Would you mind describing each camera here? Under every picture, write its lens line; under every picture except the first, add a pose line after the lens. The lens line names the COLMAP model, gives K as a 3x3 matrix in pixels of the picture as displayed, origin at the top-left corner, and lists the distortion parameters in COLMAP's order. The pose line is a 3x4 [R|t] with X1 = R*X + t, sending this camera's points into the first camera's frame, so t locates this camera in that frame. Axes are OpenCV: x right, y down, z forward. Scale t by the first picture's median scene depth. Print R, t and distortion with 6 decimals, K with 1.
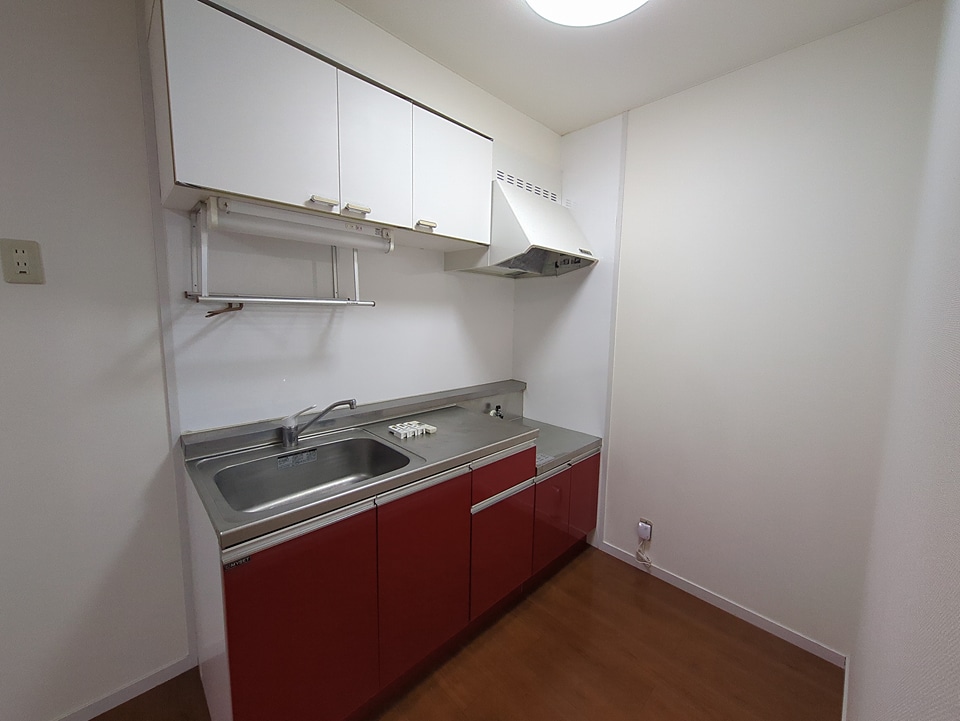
lens RADIAL K [[375.9, 0, 482.8], [0, 375.9, 357.4], [0, 0, 1]] dist [-0.003116, 0.000154]
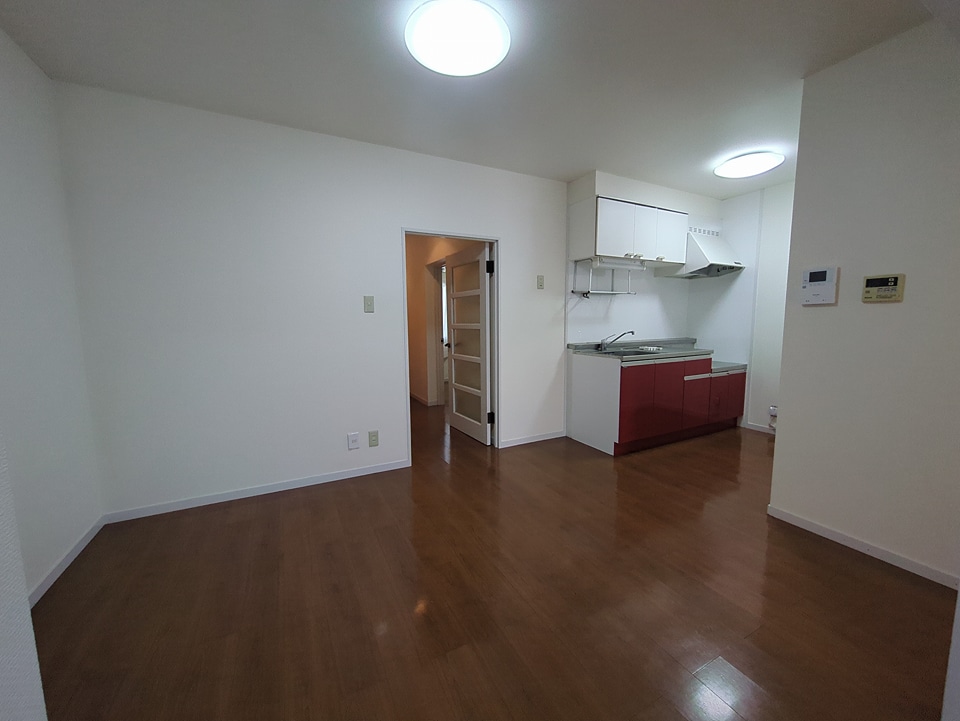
lens RADIAL K [[375.9, 0, 482.8], [0, 375.9, 357.4], [0, 0, 1]] dist [-0.003116, 0.000154]
pose [[0.957382, 0.006891, -0.288742, -0.447821], [-0.010267, 0.999895, -0.010179, 0.249326], [0.288642, 0.012710, 0.957353, -1.293597]]
